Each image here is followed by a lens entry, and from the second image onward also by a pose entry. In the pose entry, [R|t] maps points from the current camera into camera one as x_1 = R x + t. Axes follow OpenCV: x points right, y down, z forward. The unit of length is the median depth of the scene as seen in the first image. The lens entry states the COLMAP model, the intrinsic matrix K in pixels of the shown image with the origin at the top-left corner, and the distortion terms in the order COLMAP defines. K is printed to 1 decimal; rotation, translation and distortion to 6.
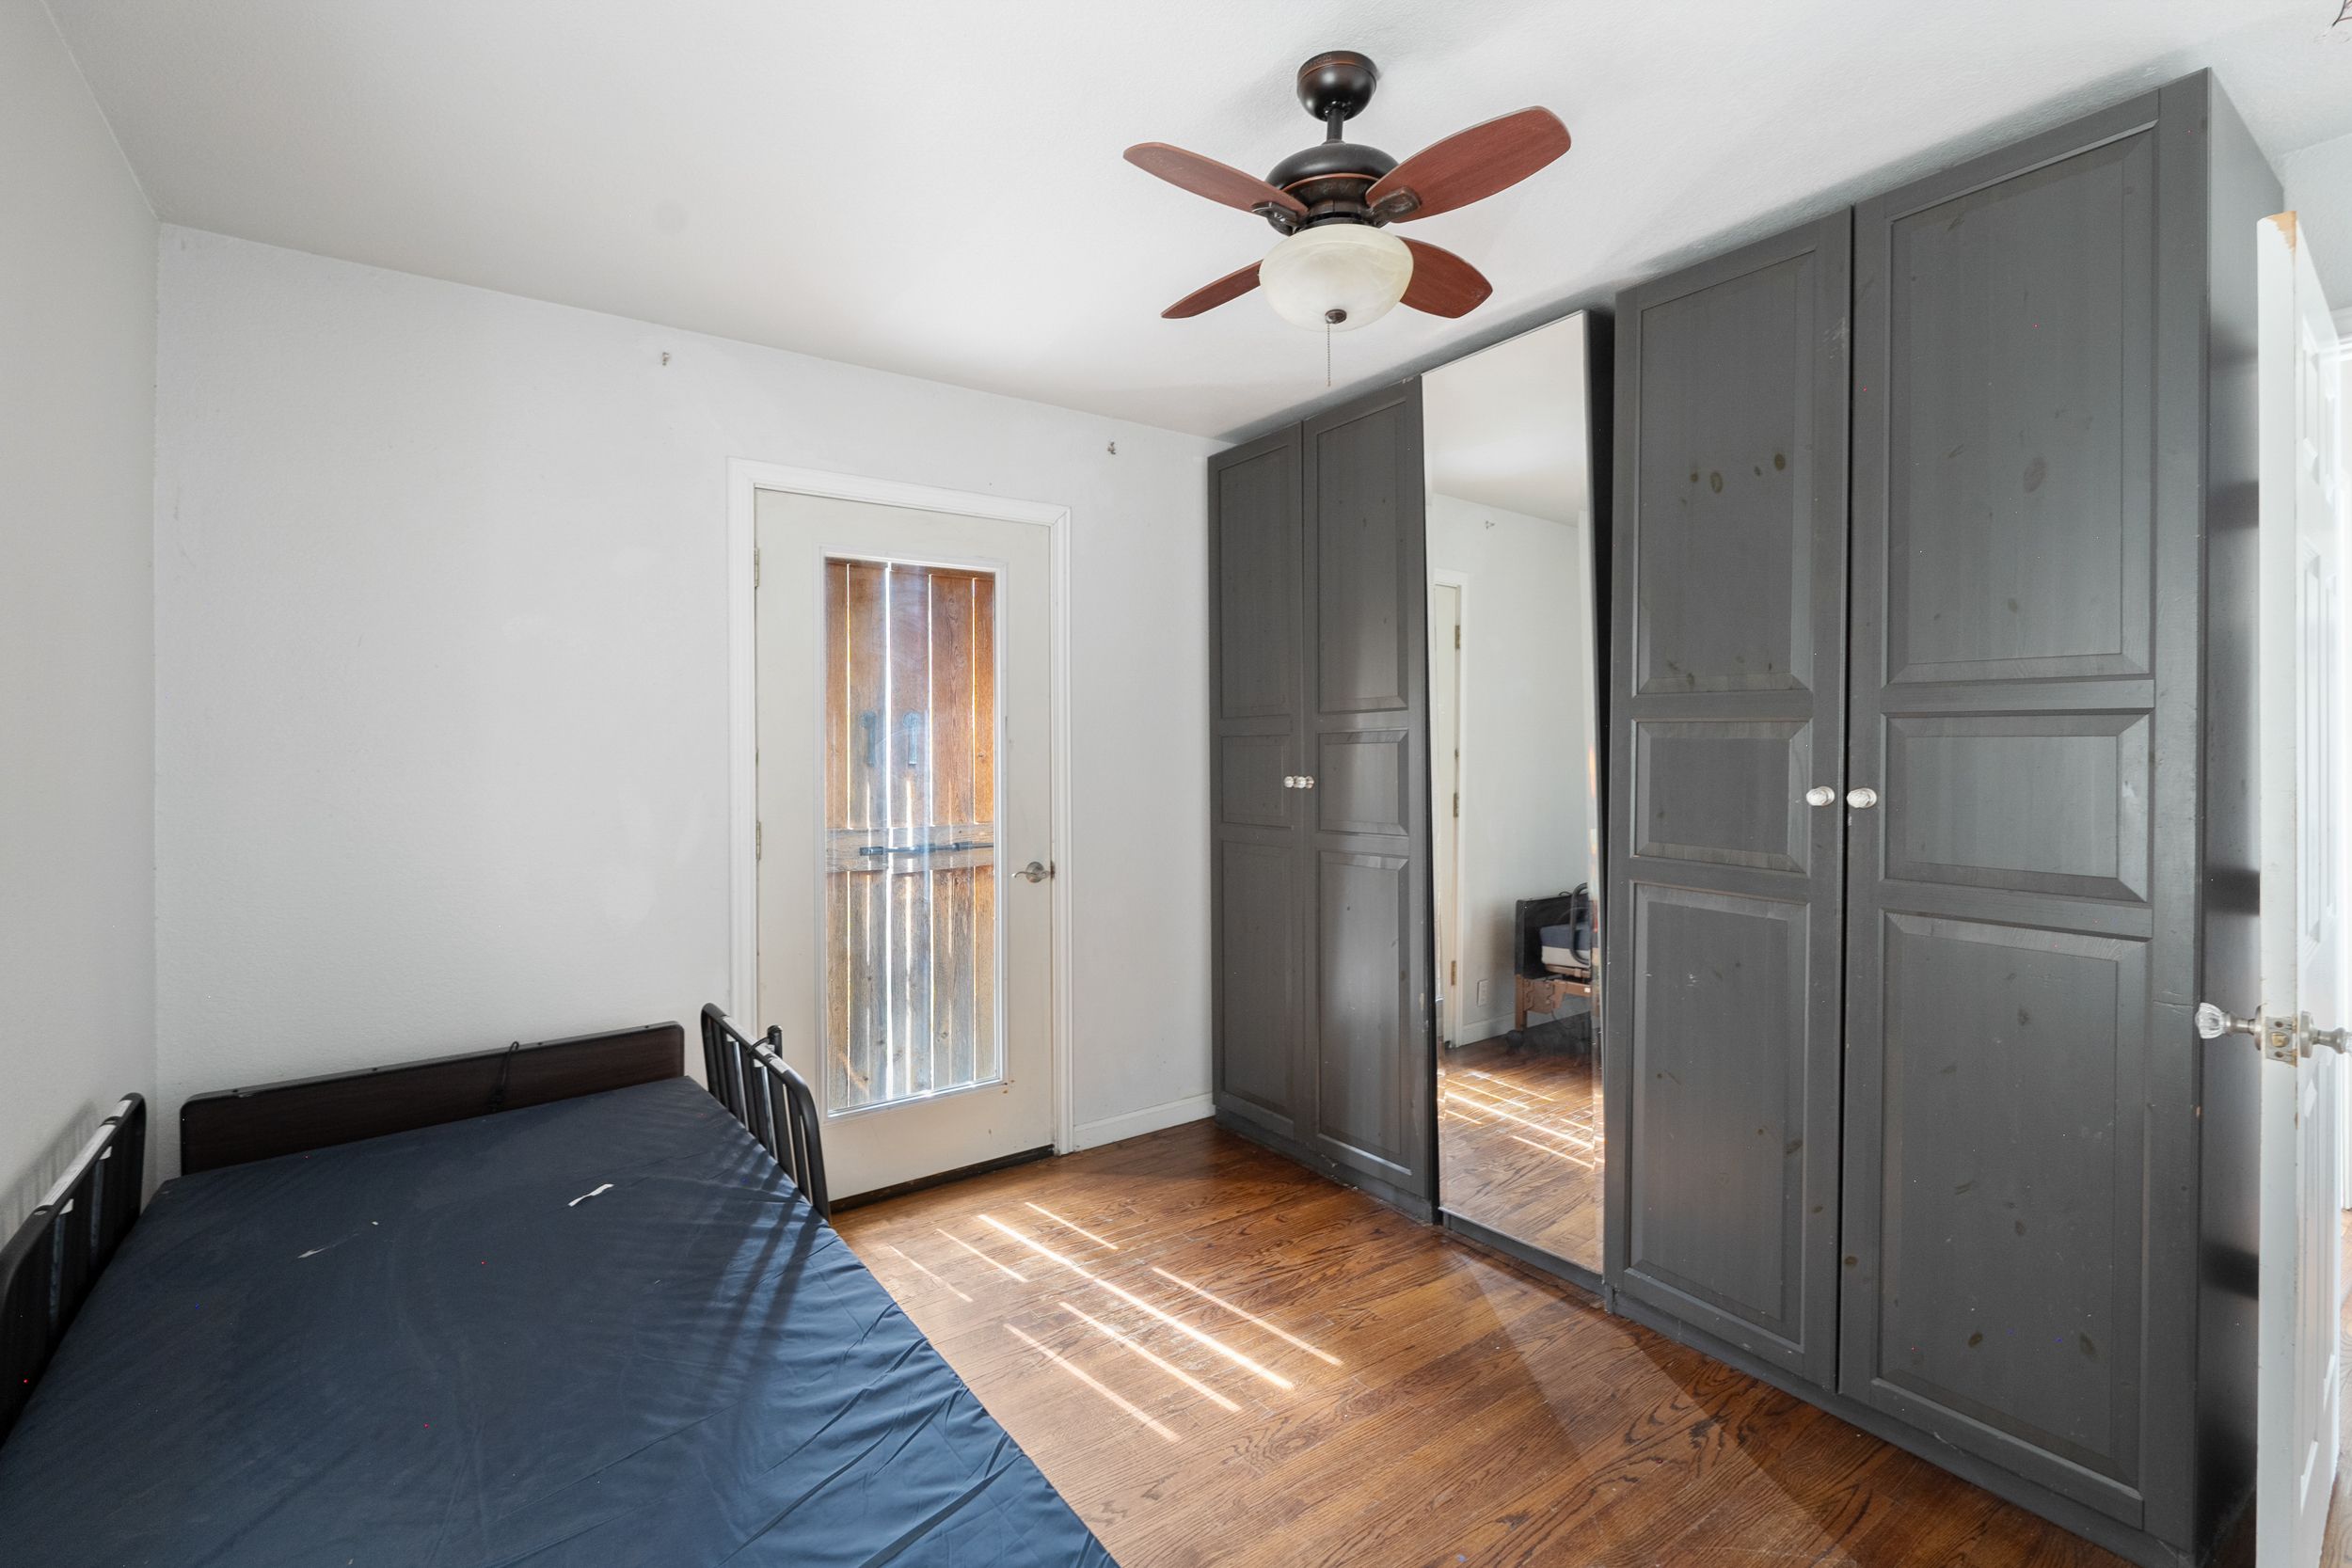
lens RADIAL K [[1045.3, 0, 1184.9], [0, 1045.3, 773.1], [0, 0, 1]] dist [-0.007628, 0.000250]
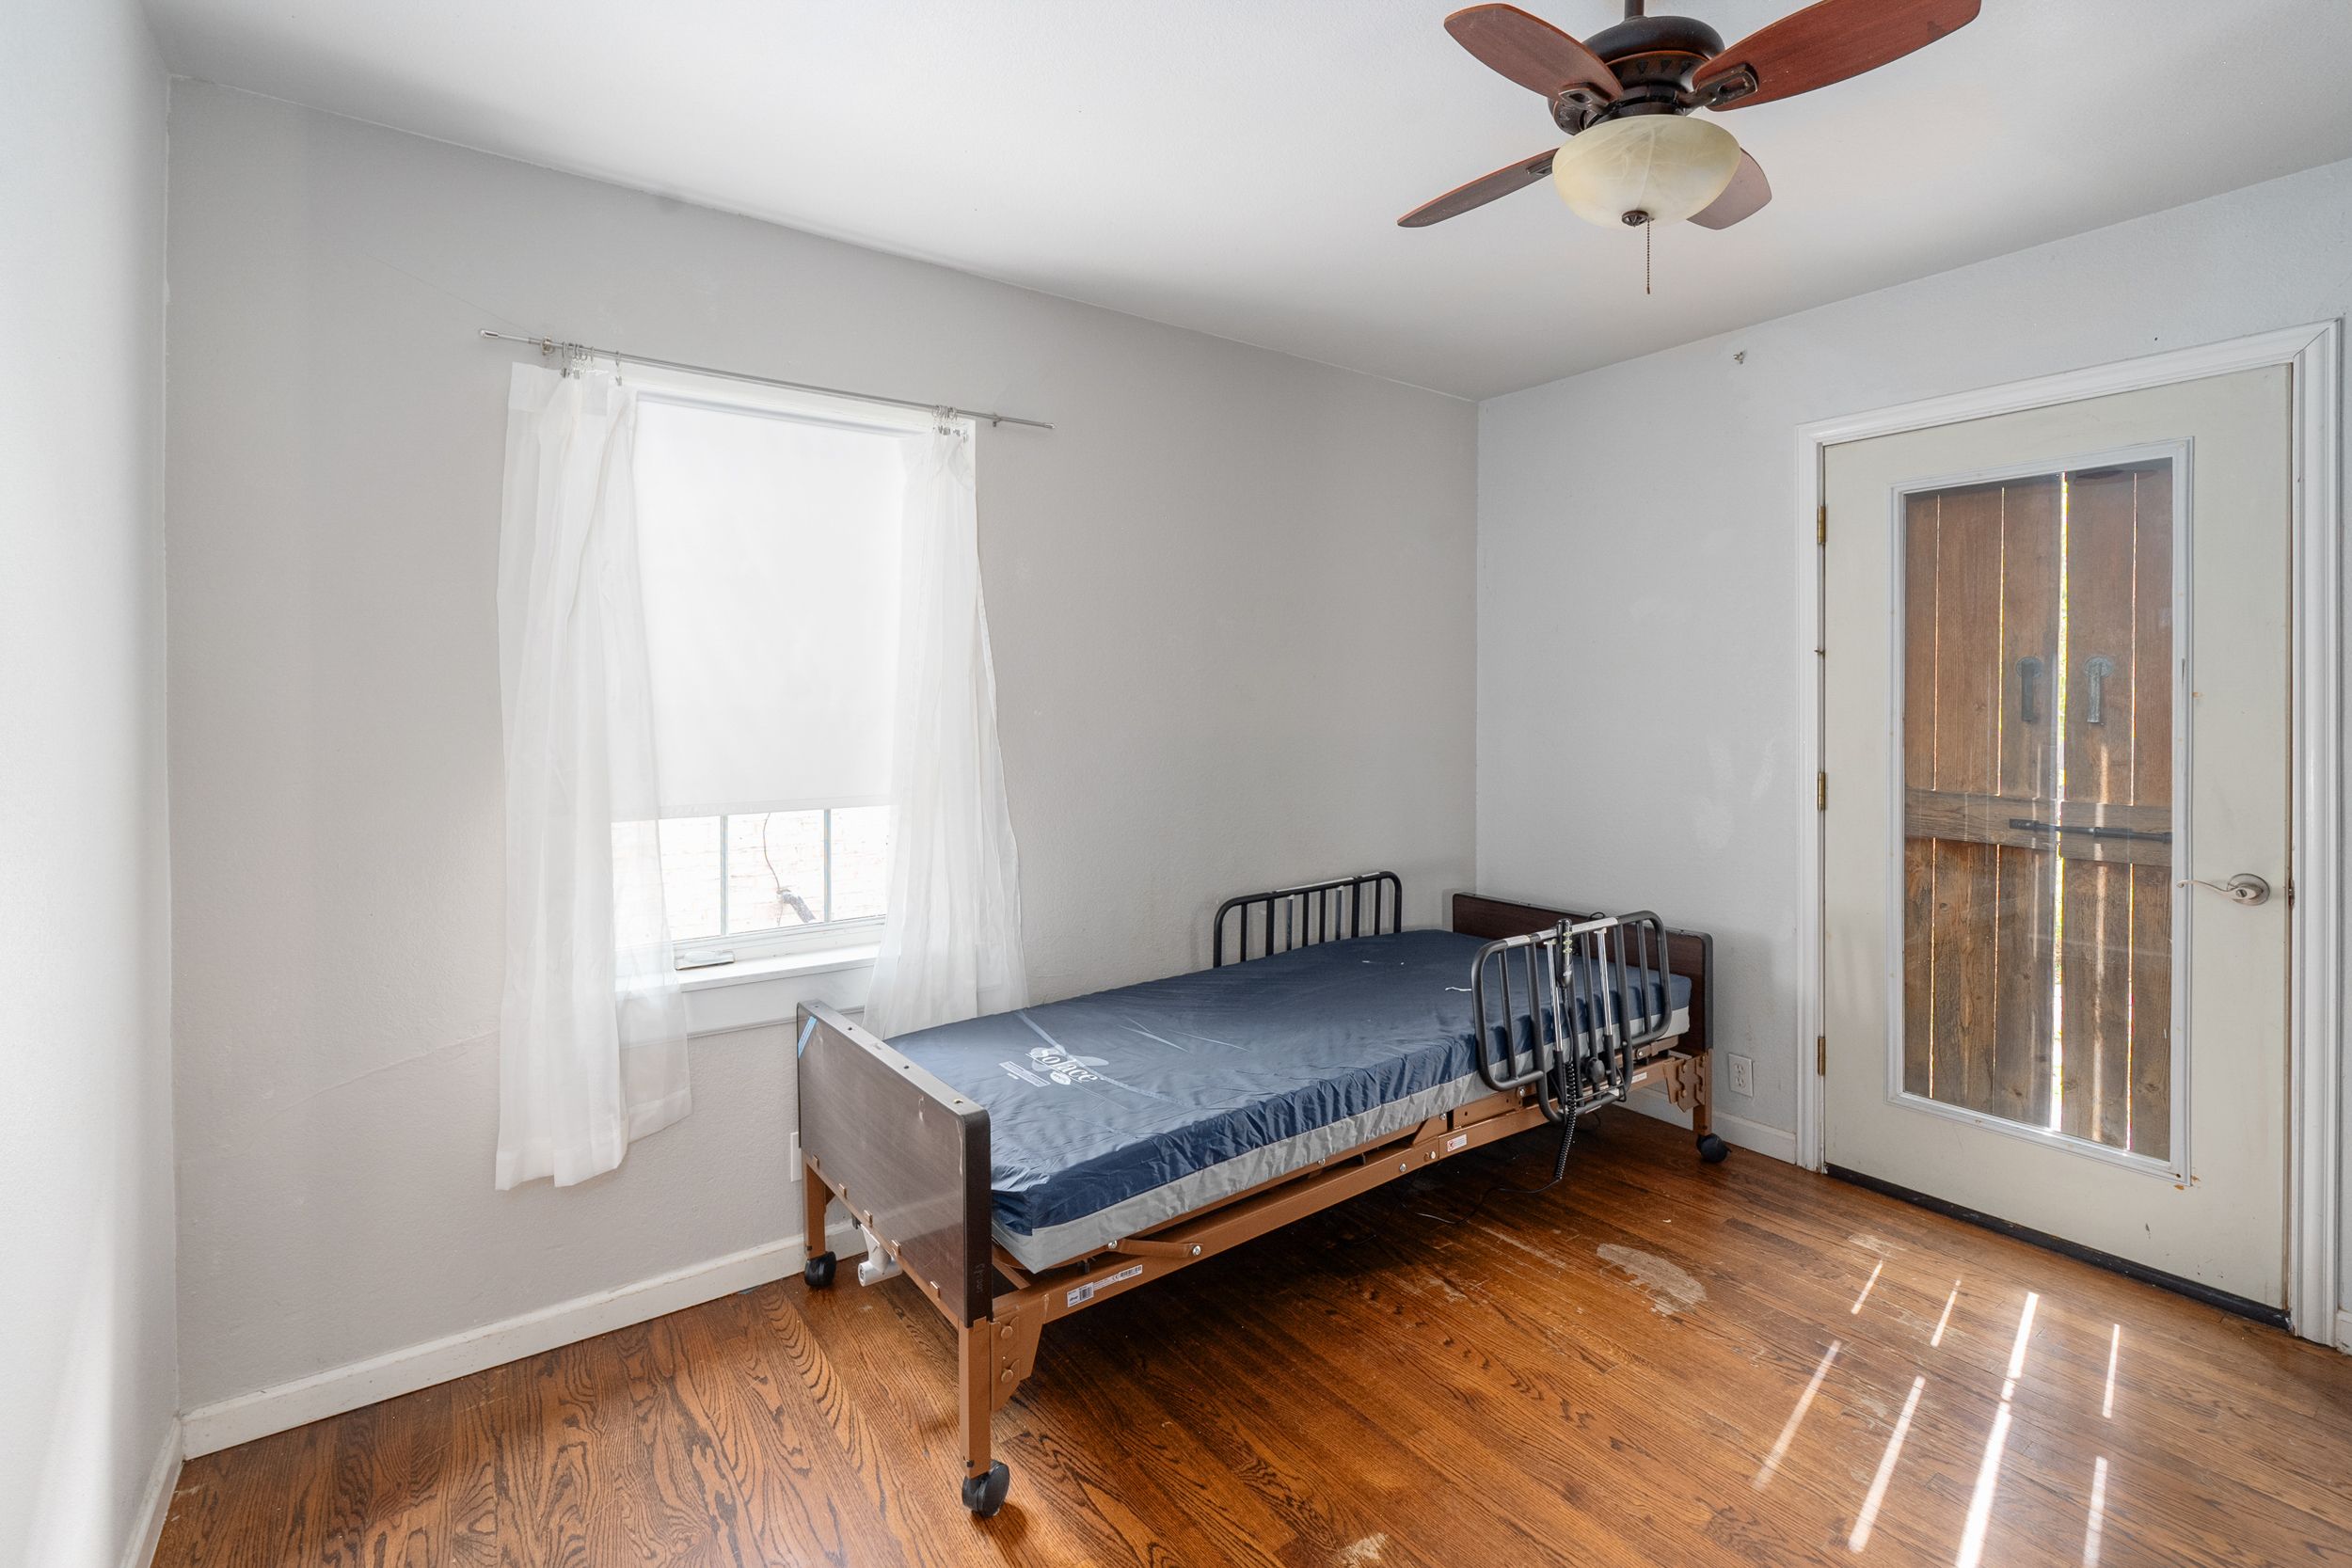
lens RADIAL K [[1048.9, 0, 1160.0], [0, 1048.9, 768.9], [0, 0, 1]] dist [-0.001051, -0.000431]
pose [[-0.014589, 0.072309, -0.997276, 0.555467], [-0.023142, 0.997090, 0.072634, -0.015617], [0.999626, 0.024138, -0.012873, 0.321211]]
